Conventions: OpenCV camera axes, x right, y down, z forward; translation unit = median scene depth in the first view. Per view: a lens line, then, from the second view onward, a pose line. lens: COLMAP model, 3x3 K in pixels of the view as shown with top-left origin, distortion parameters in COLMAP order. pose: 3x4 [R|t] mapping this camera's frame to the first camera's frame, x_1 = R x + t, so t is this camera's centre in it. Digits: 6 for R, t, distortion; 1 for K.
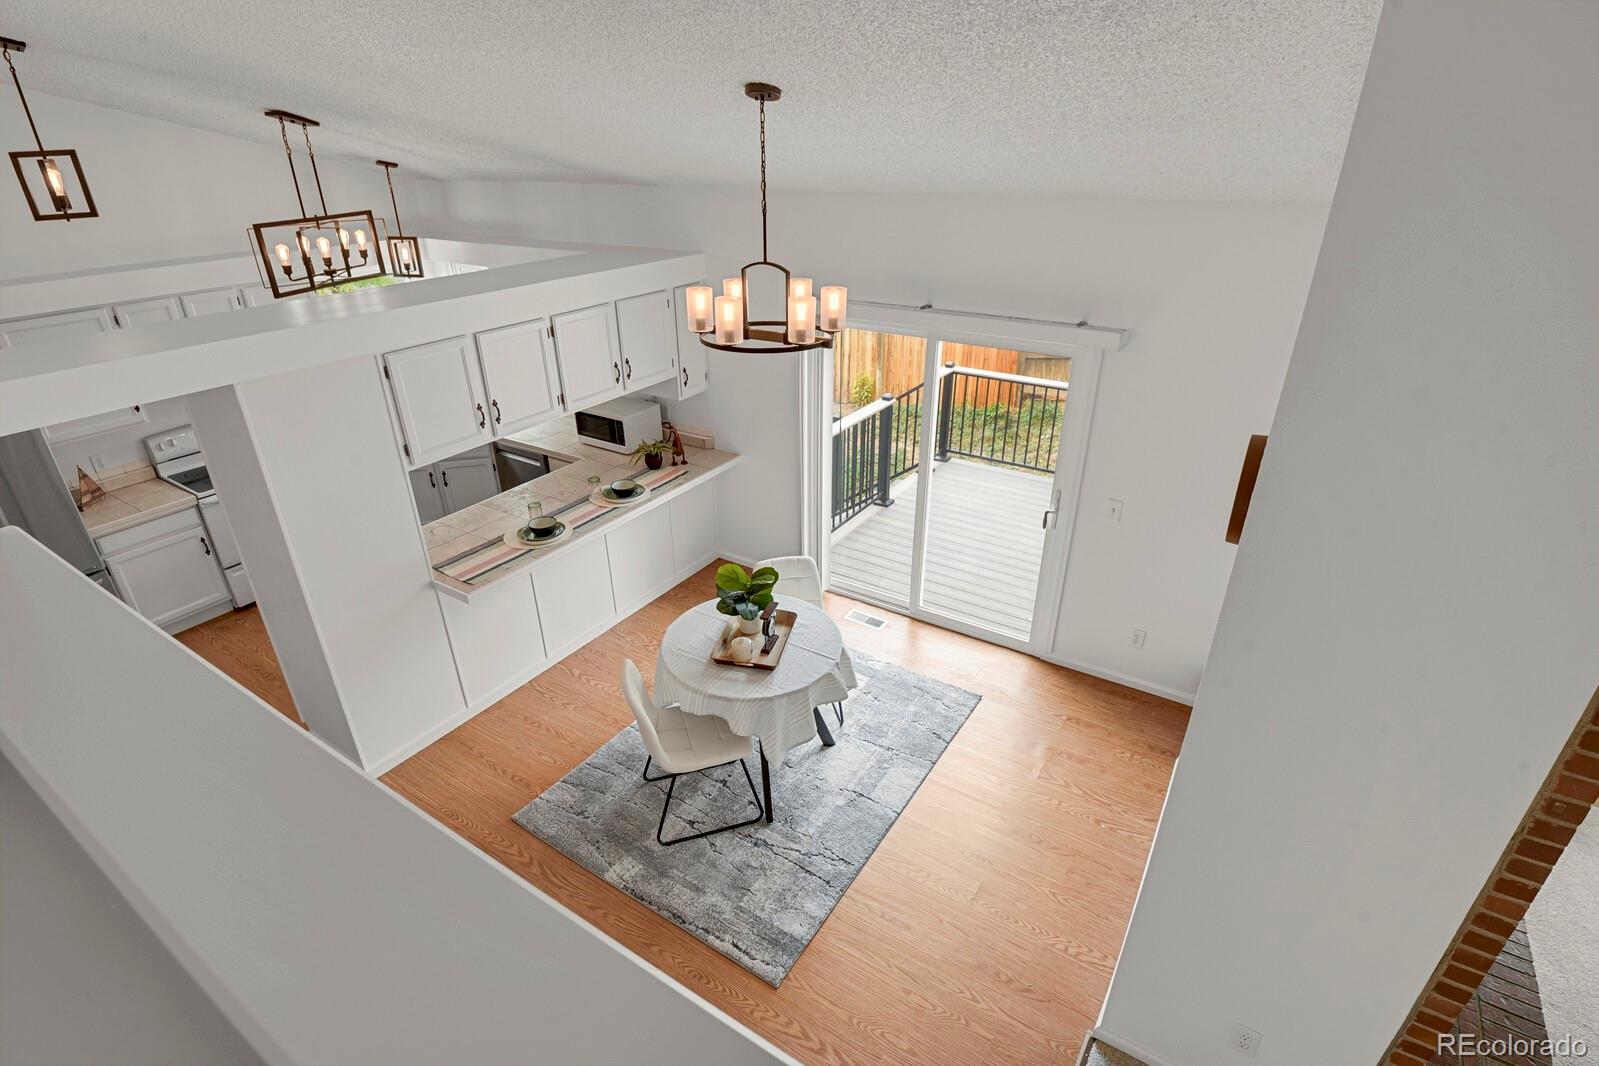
lens RADIAL K [[779.9, 0, 804.7], [0, 779.9, 539.8], [0, 0, 1]] dist [-0.022338, -0.005240]
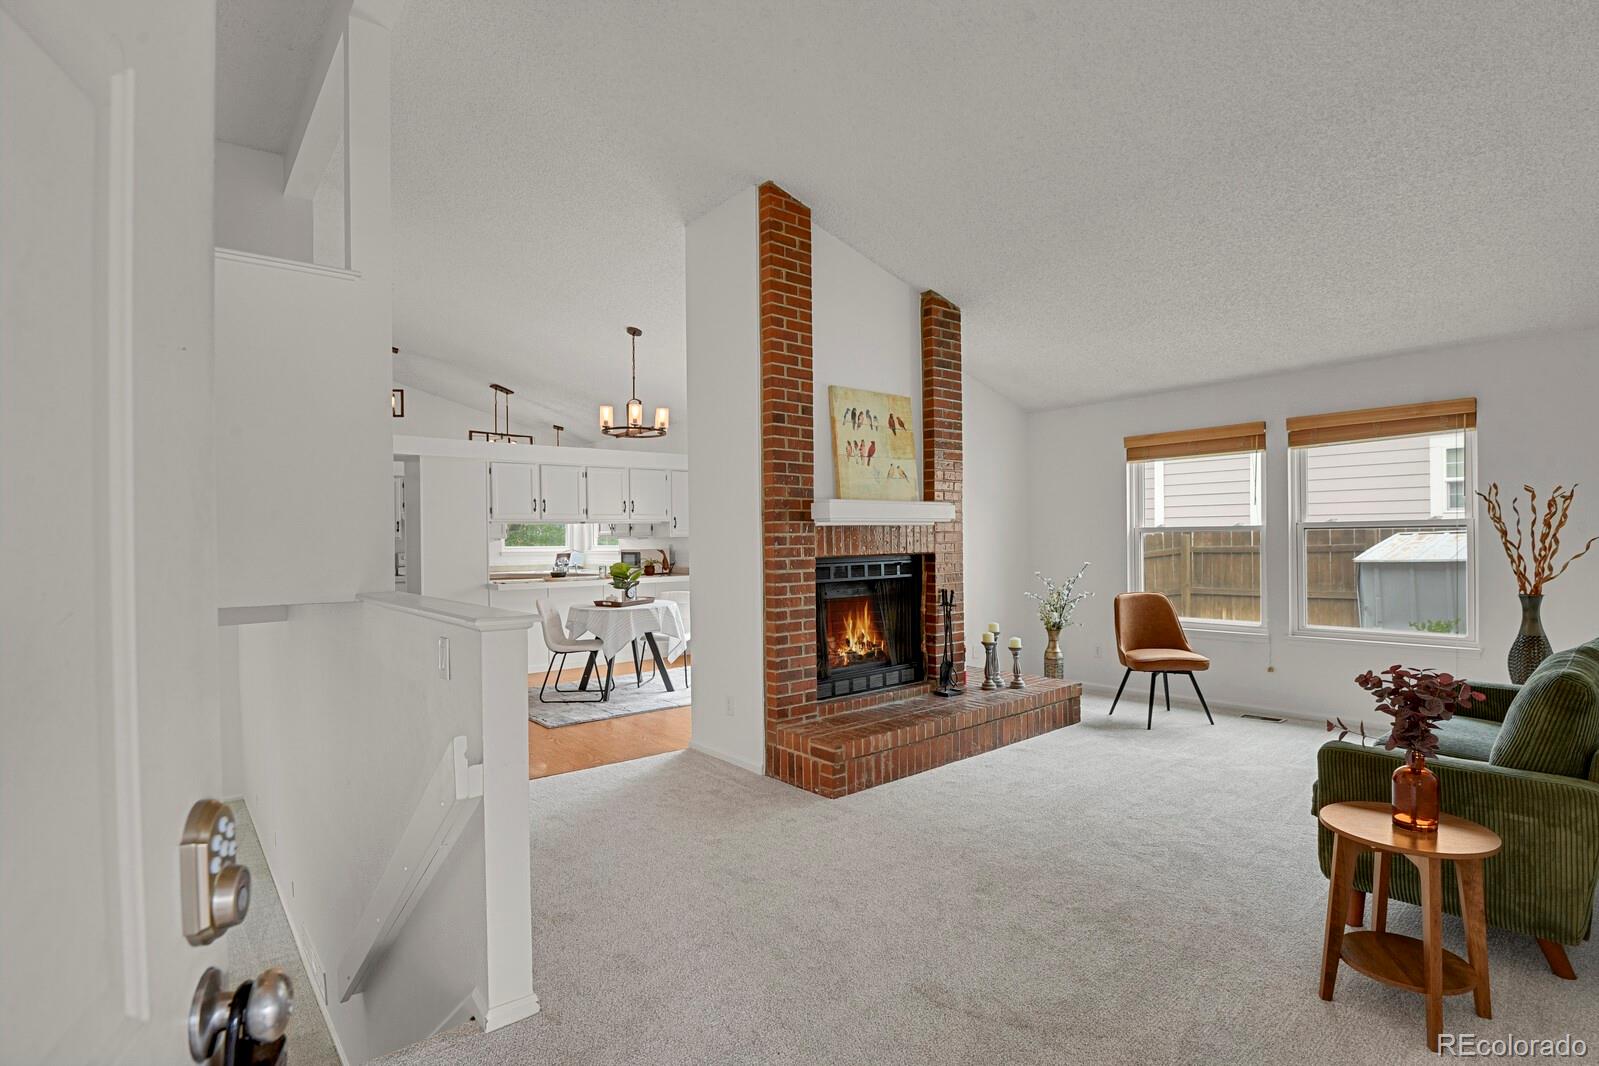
lens RADIAL K [[779.9, 0, 804.7], [0, 779.9, 539.8], [0, 0, 1]] dist [-0.022338, -0.005240]
pose [[0.954369, -0.005704, -0.298575, 0.845154], [-0.129541, 0.892944, -0.431127, 0.701634], [0.269069, 0.450132, 0.851459, -0.450145]]
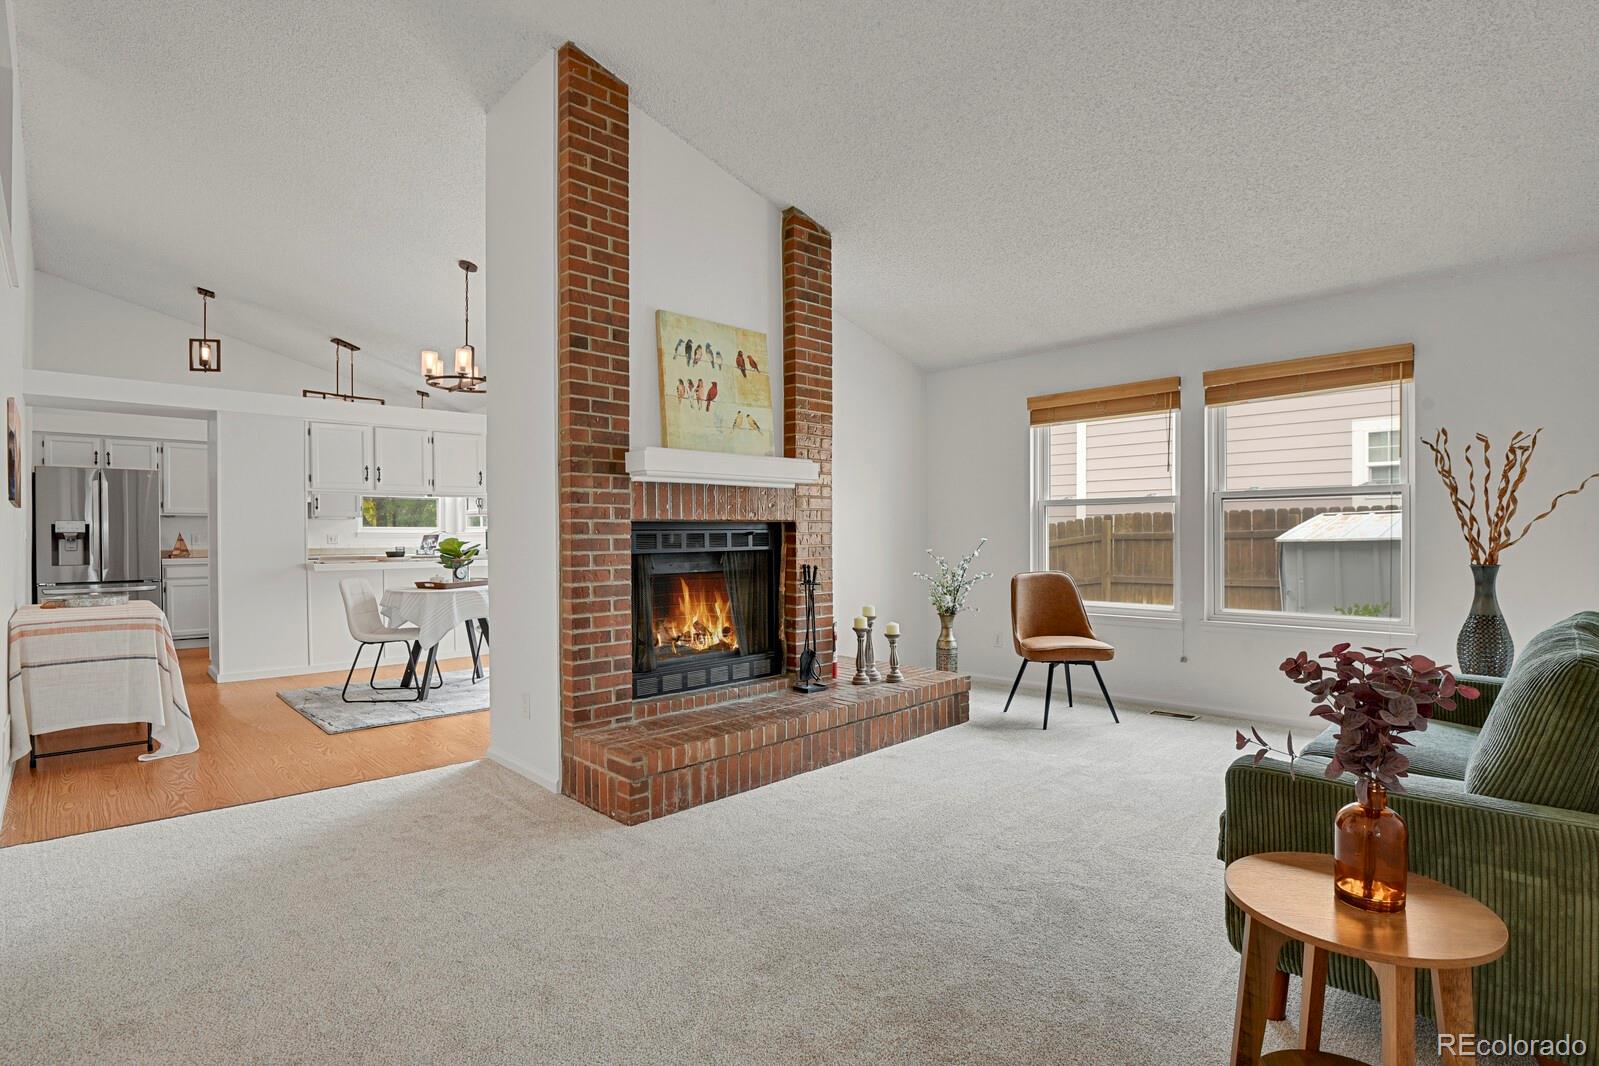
lens RADIAL K [[779.9, 0, 804.7], [0, 779.9, 539.8], [0, 0, 1]] dist [-0.022338, -0.005240]
pose [[0.973652, 0.002265, -0.228027, 0.926597], [-0.103744, 0.894878, -0.434087, 0.624996], [0.203073, 0.446306, 0.871534, -0.203465]]
